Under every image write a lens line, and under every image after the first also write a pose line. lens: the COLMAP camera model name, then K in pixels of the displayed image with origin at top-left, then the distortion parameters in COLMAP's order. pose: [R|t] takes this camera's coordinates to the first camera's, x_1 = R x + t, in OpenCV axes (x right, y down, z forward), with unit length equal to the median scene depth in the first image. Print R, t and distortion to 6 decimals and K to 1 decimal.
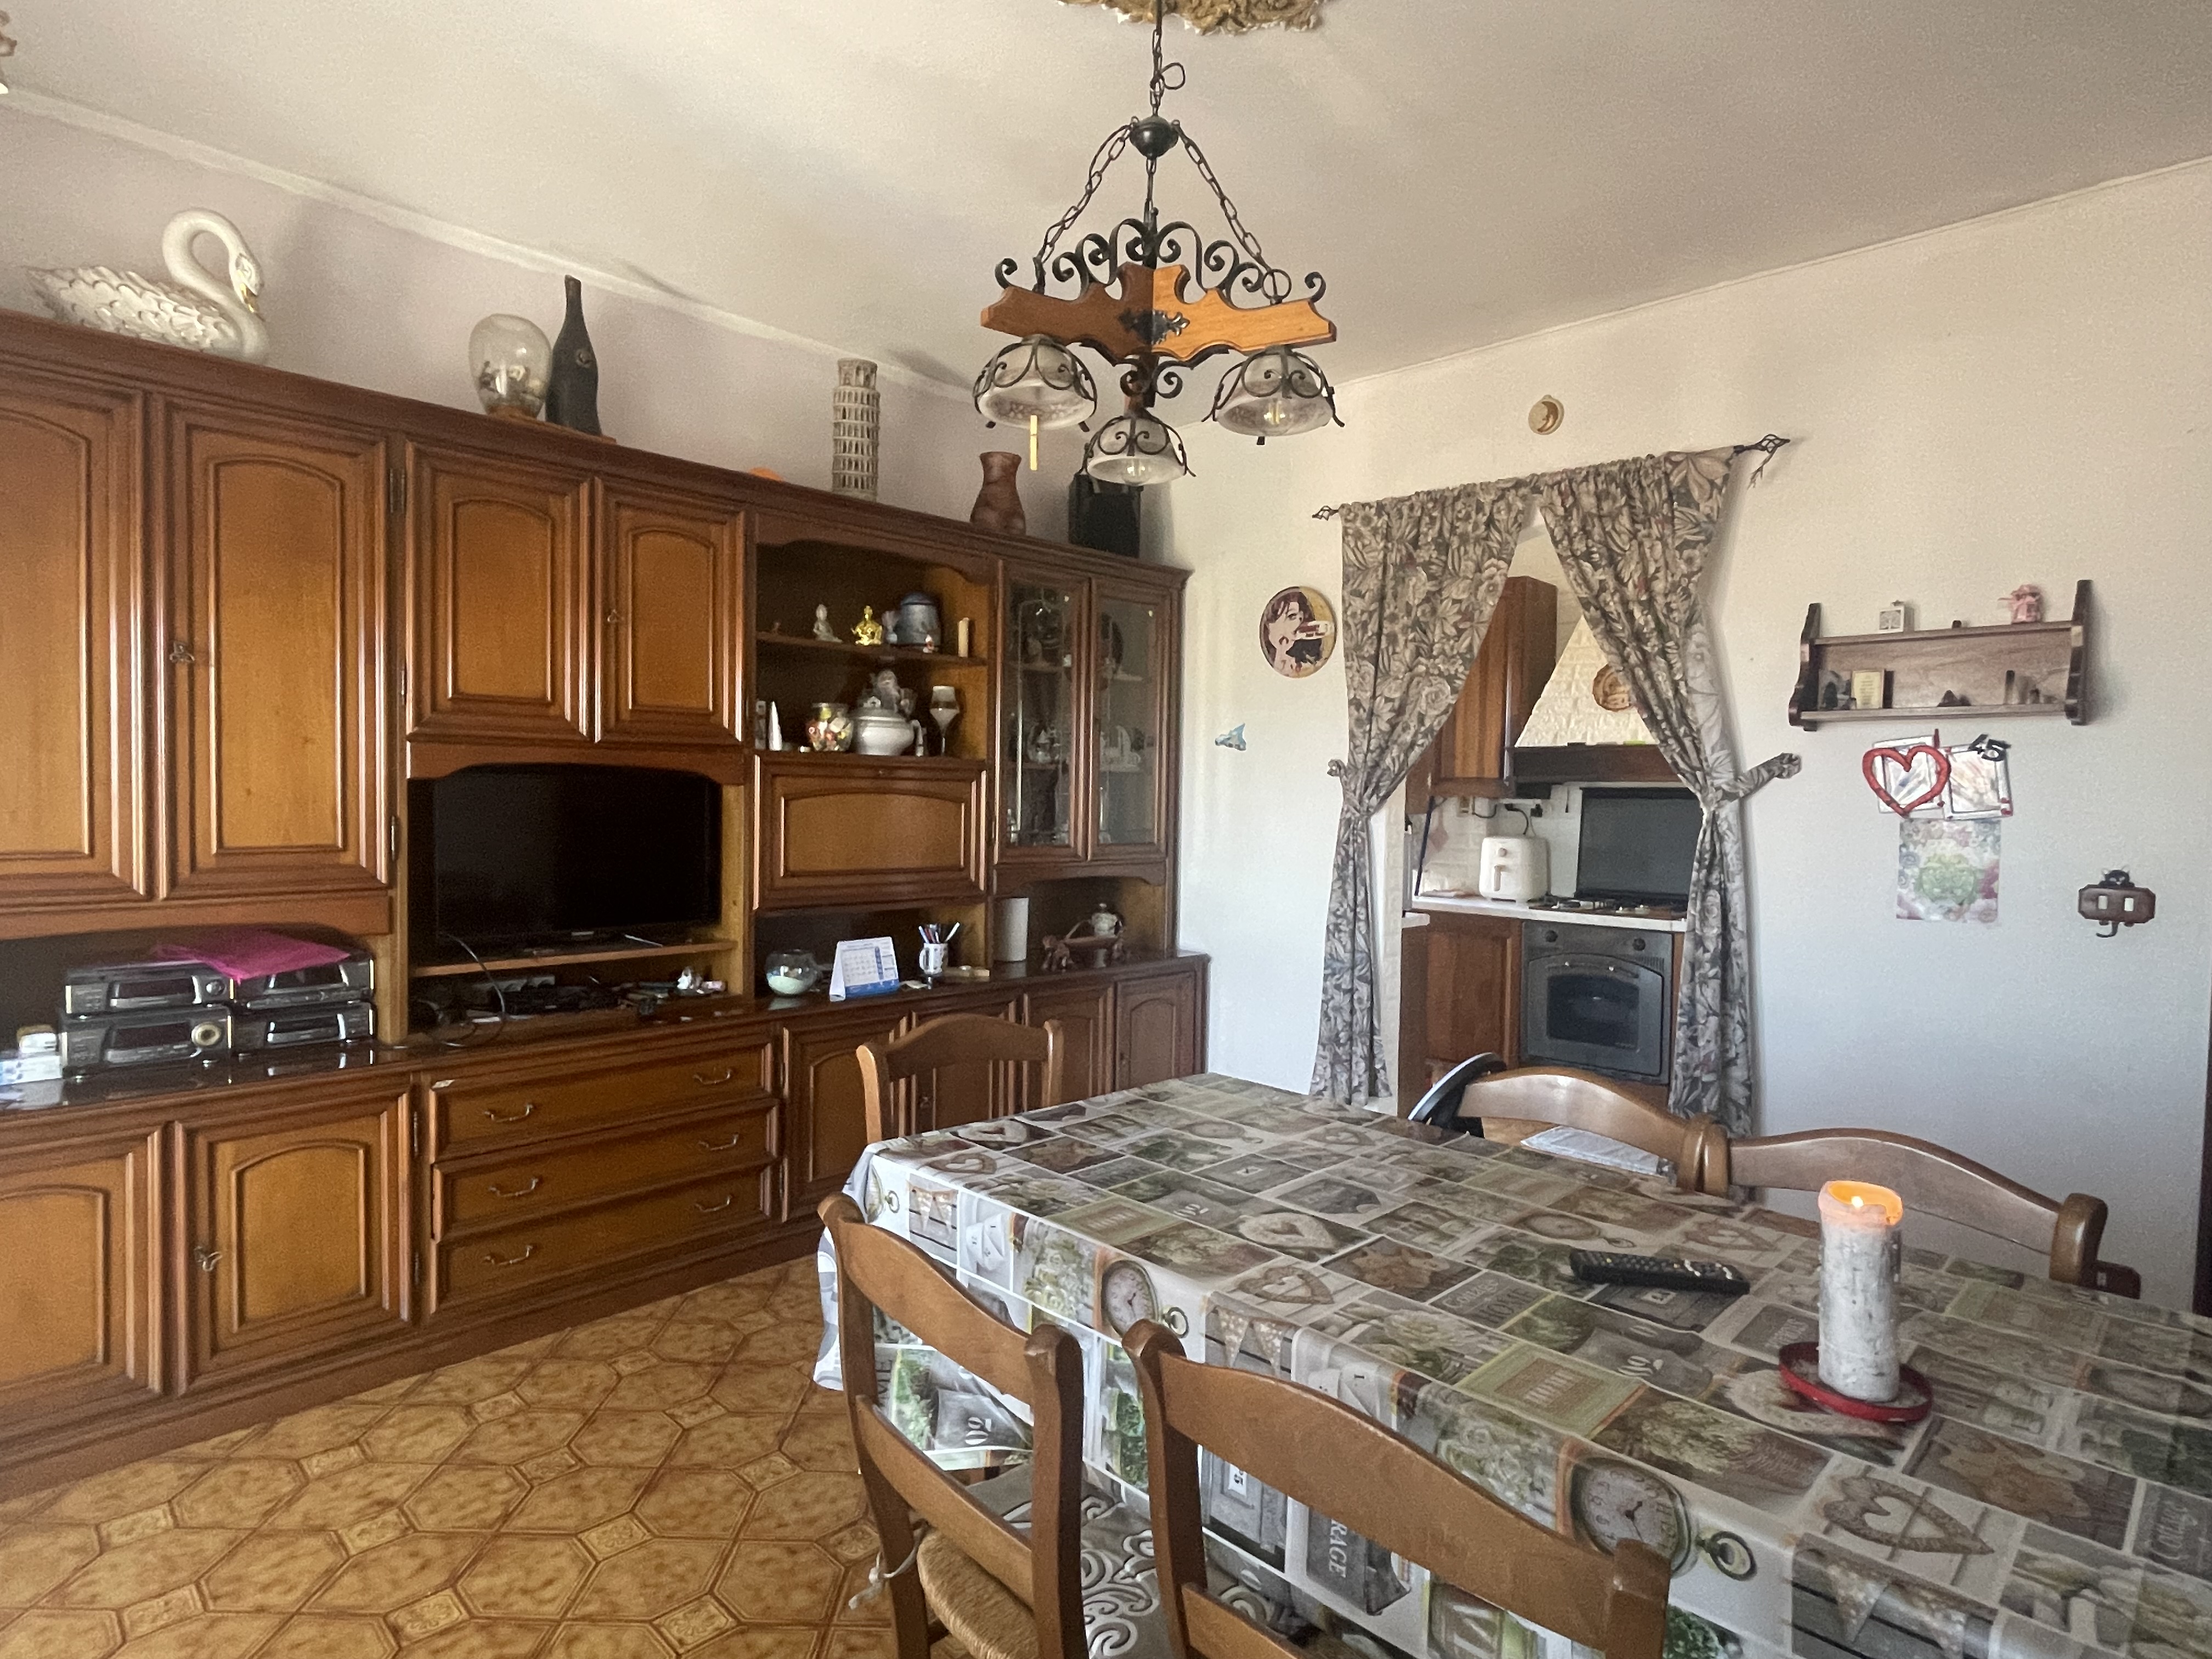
lens RADIAL K [[1196.6, 0, 1098.8], [0, 1196.6, 834.8], [0, 0, 1]] dist [-0.003711, 0.000116]
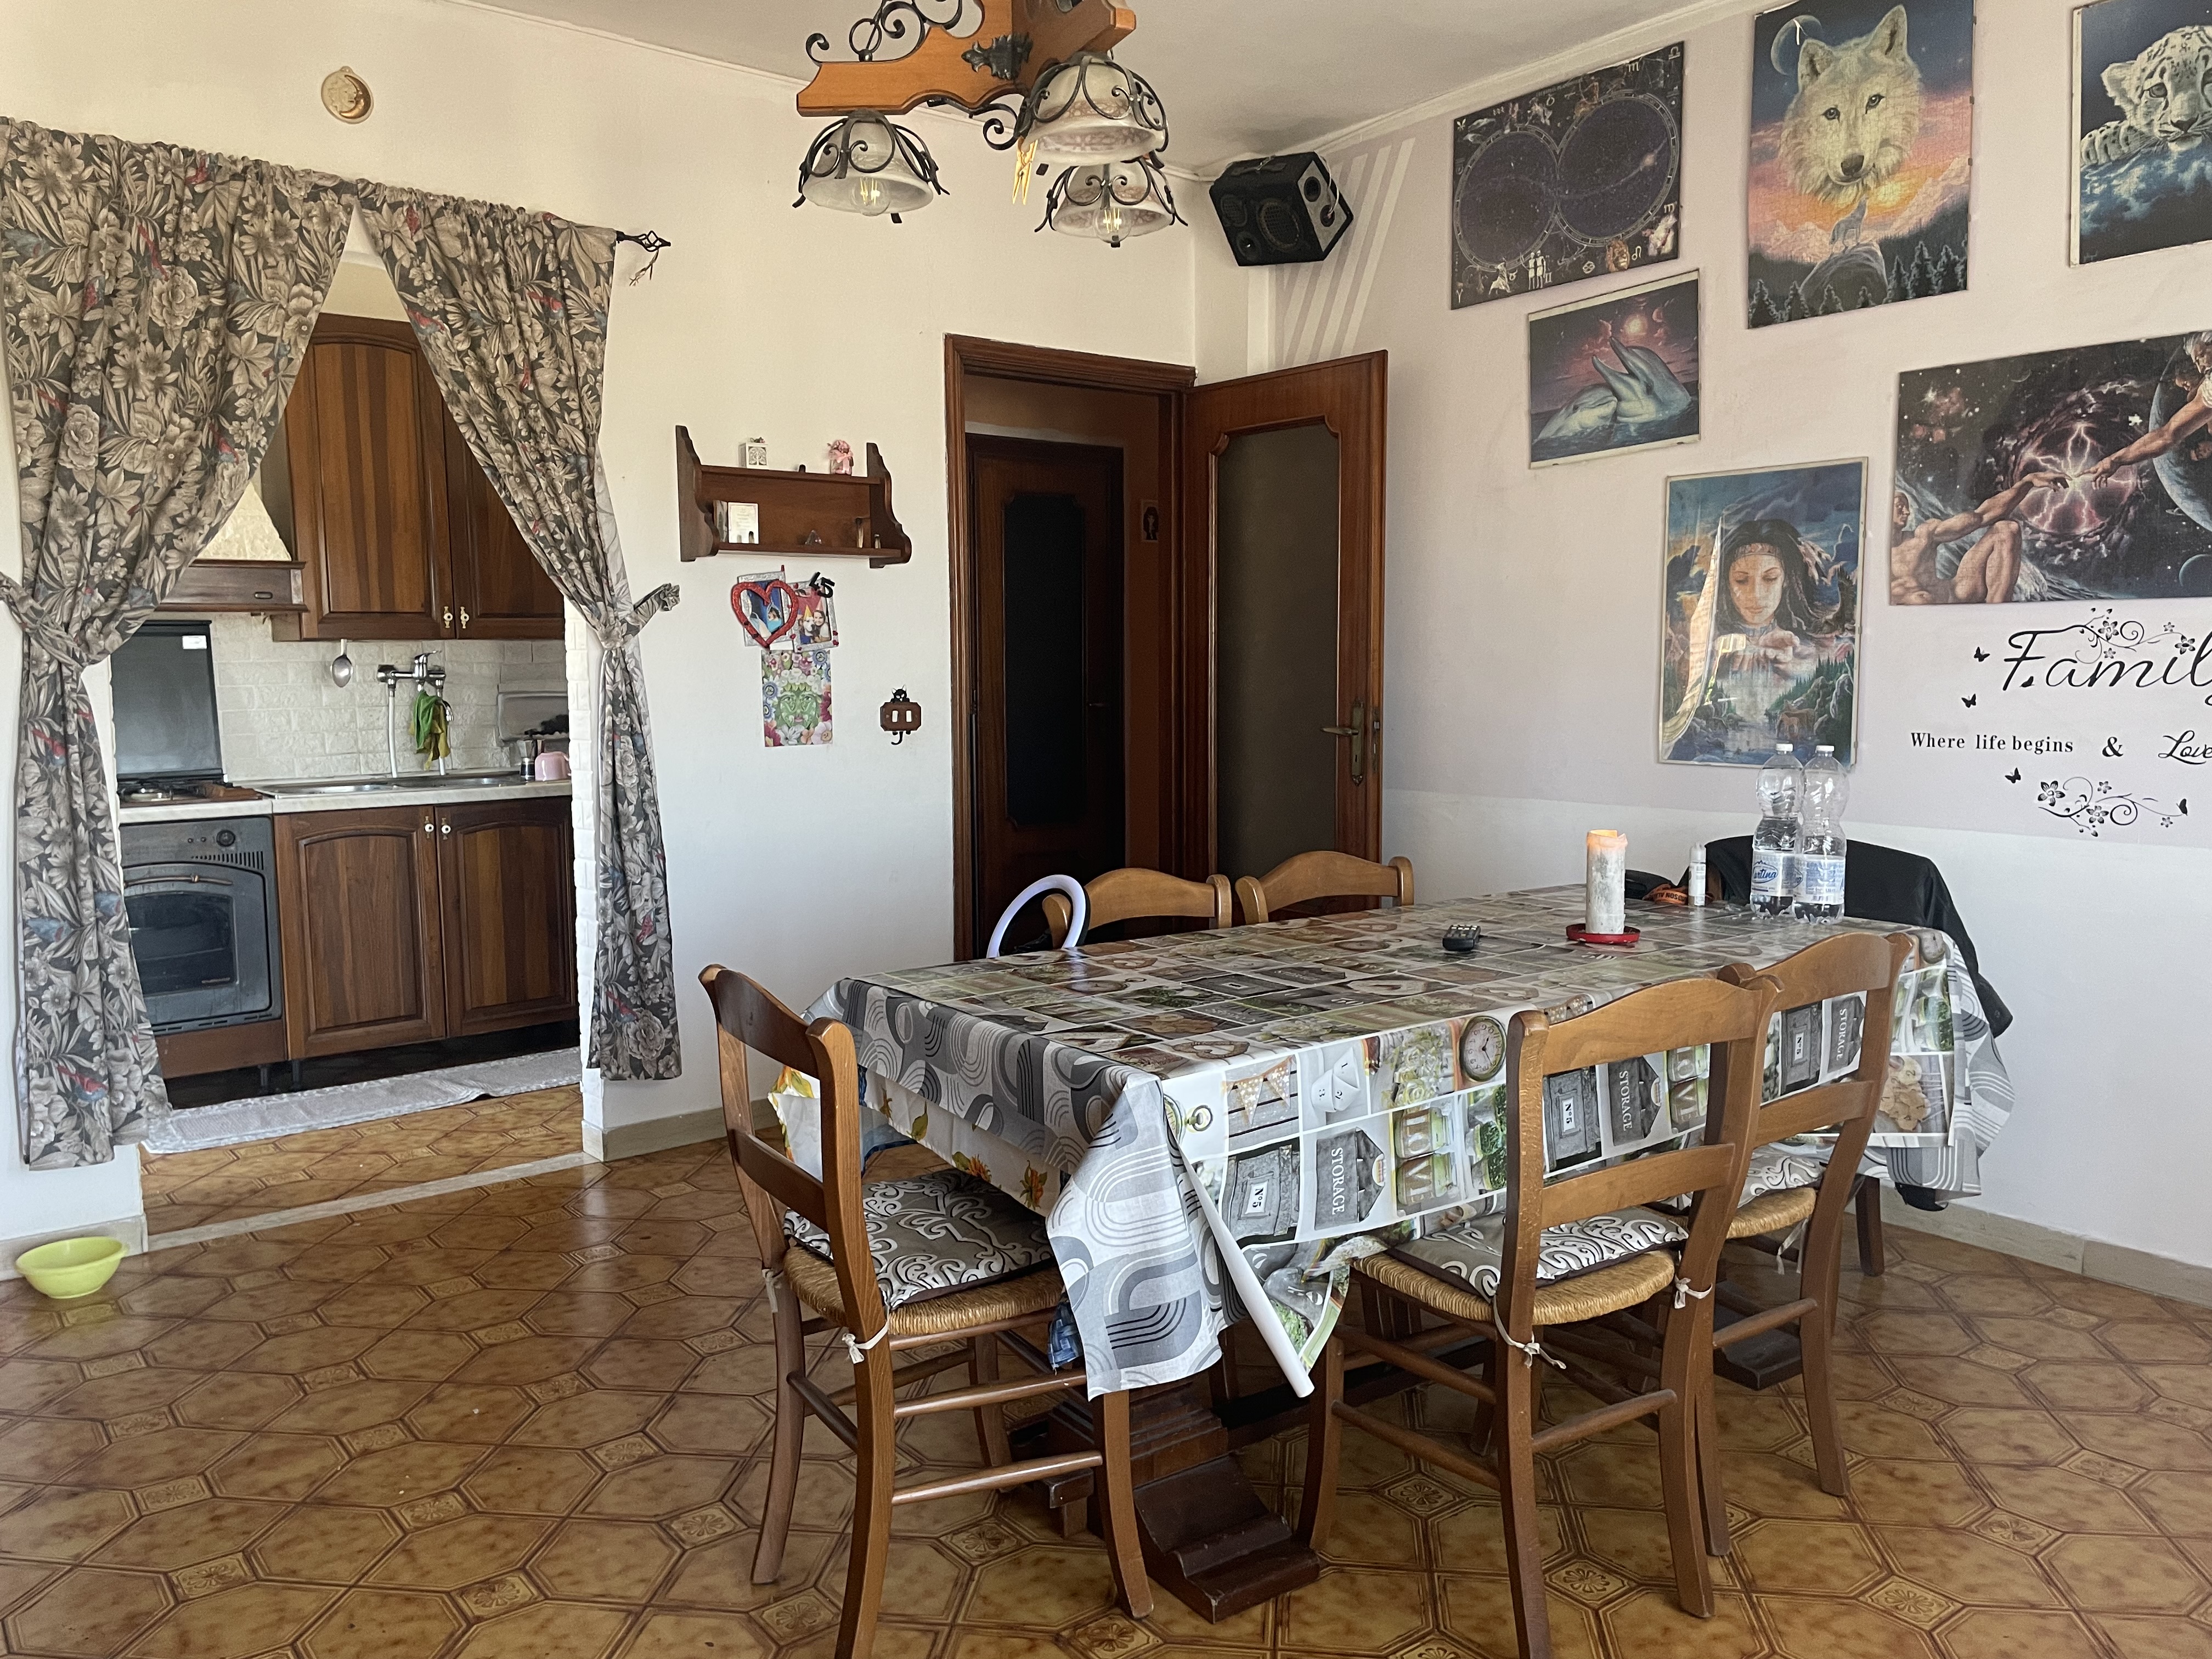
lens RADIAL K [[1684.9, 0, 1098.9], [0, 1684.9, 832.9], [0, 0, 1]] dist [0.029009, -0.025033]
pose [[0.124983, -0.122982, 0.984507, -0.704711], [0.040771, 0.992086, 0.118753, -0.017413], [-0.991321, 0.025297, 0.129009, 0.490522]]
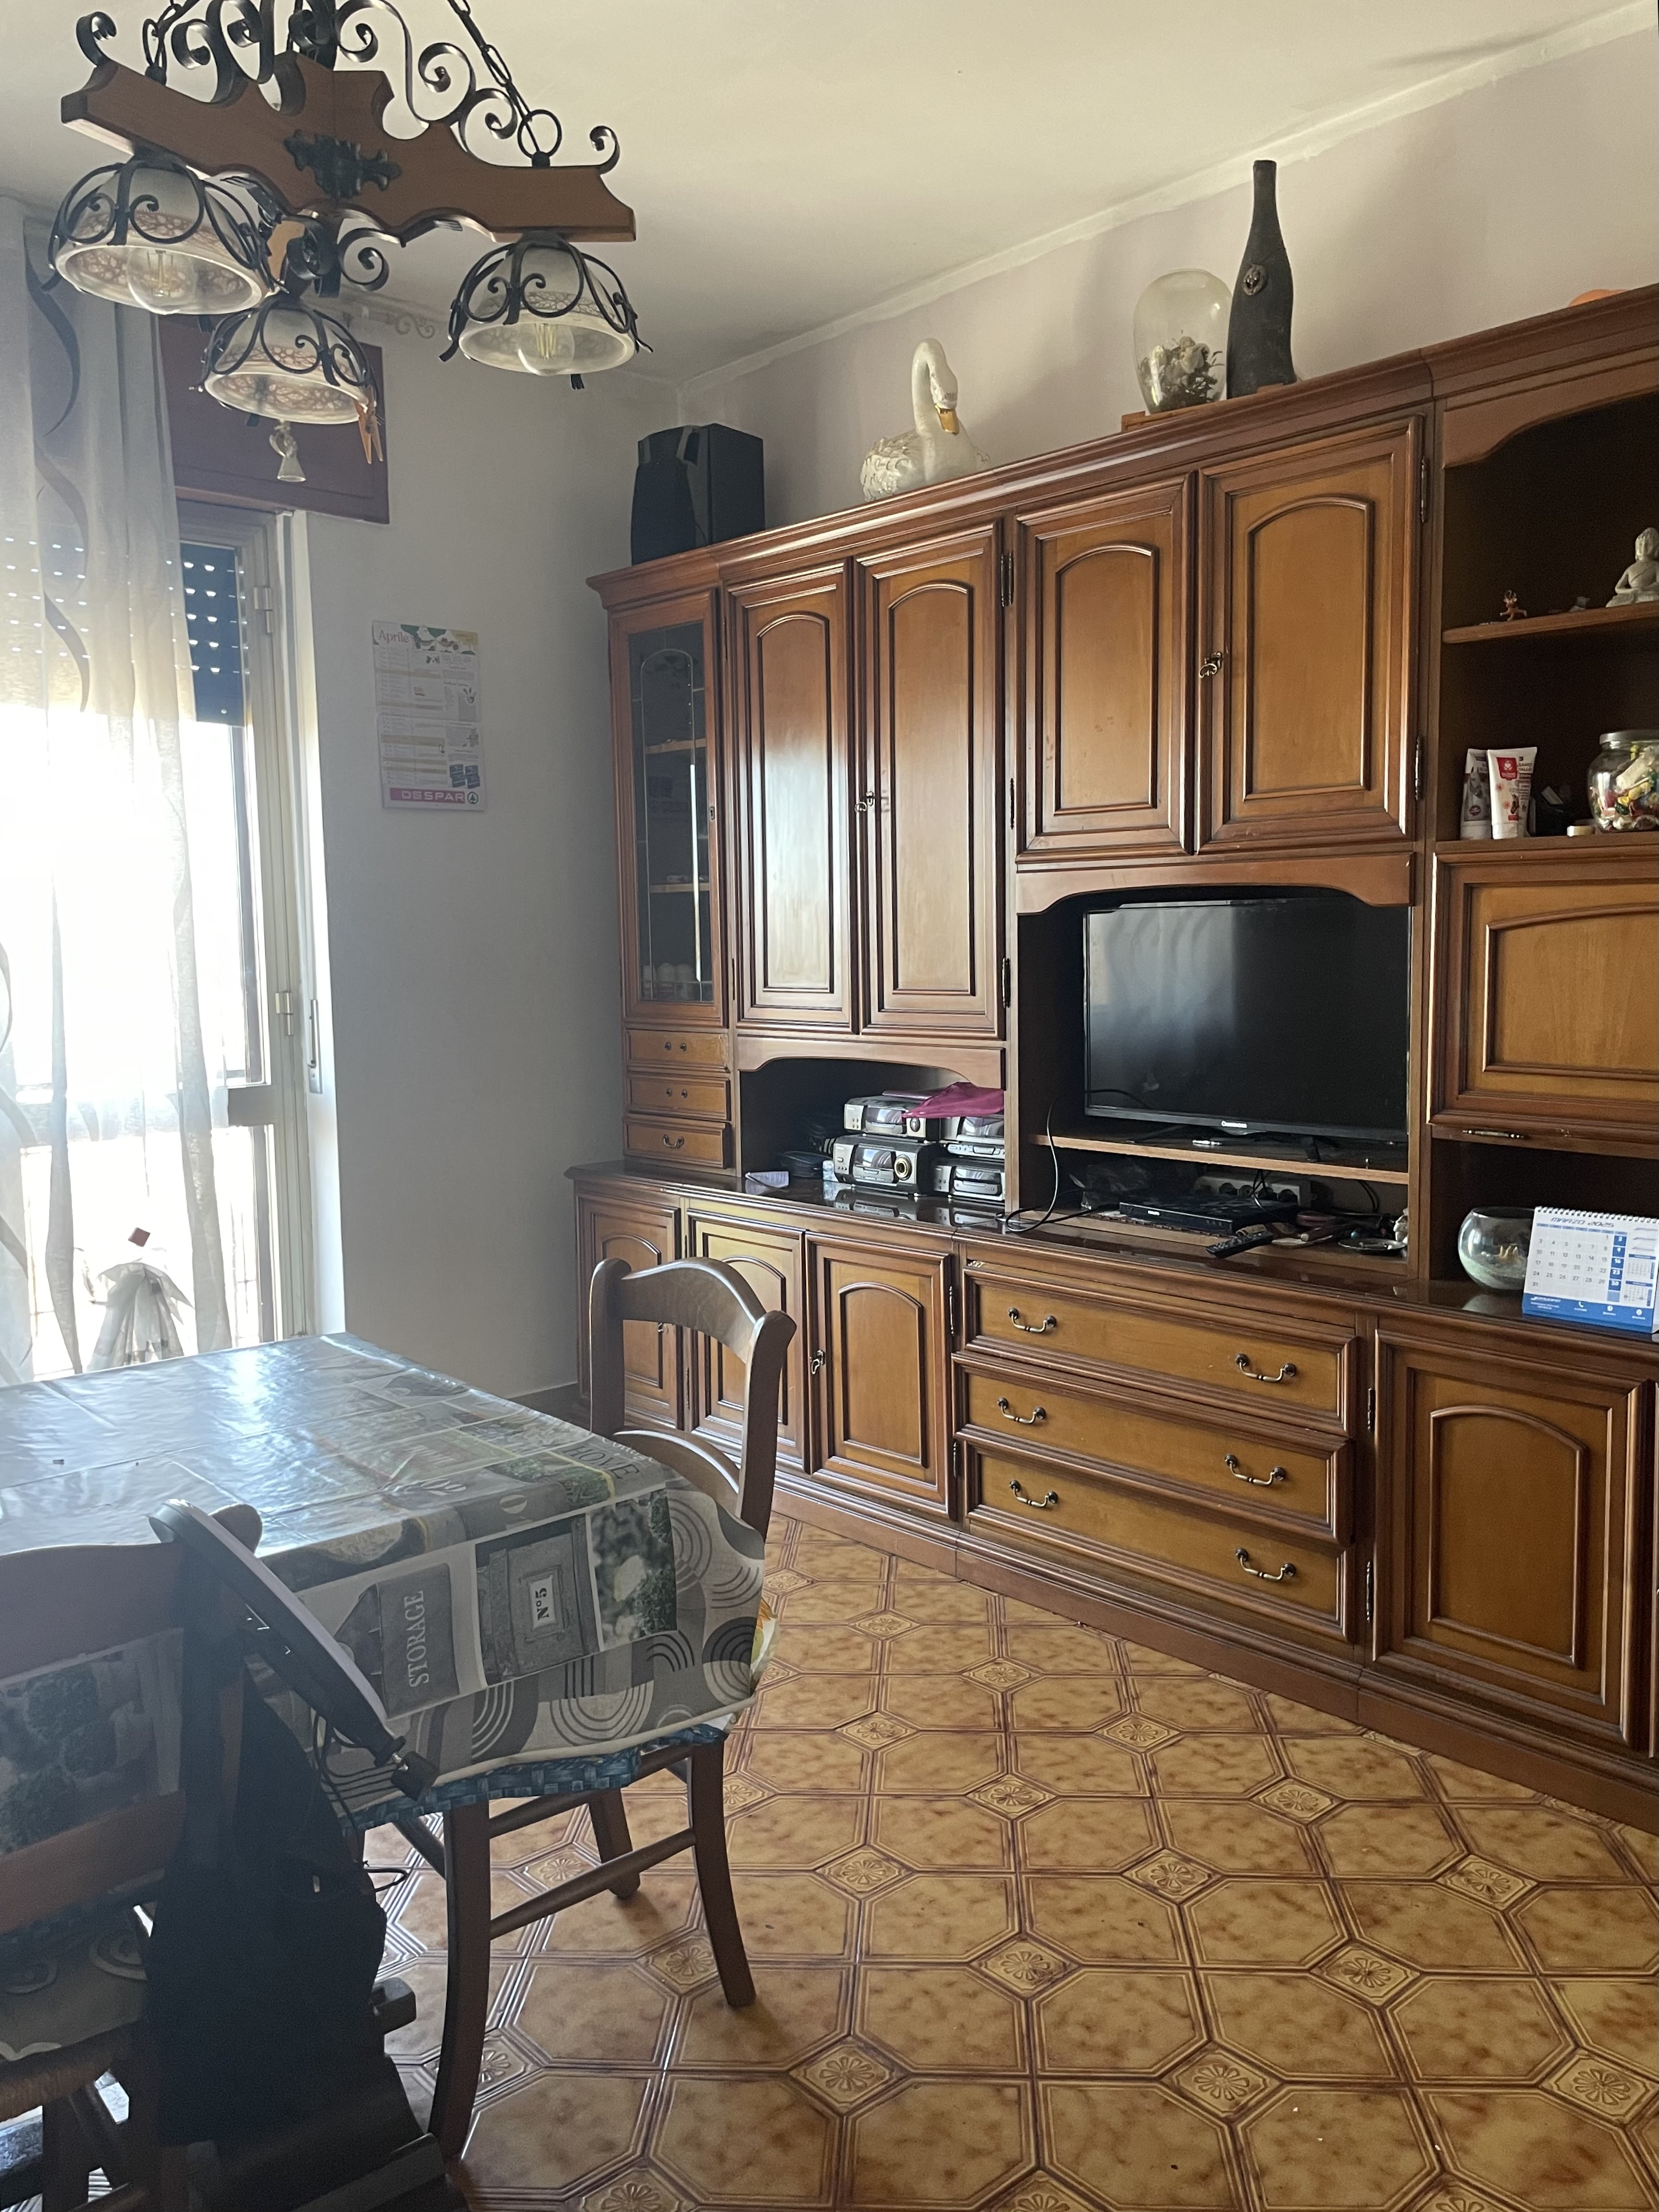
lens RADIAL K [[1685.1, 0, 834.6], [0, 1685.1, 1099.6], [0, 0, 1]] dist [0.029009, -0.025033]
pose [[-0.049939, 0.082293, -0.995356, 0.557193], [-0.025742, 0.996163, 0.083651, -0.009172], [0.998420, 0.029800, -0.047629, 0.791031]]
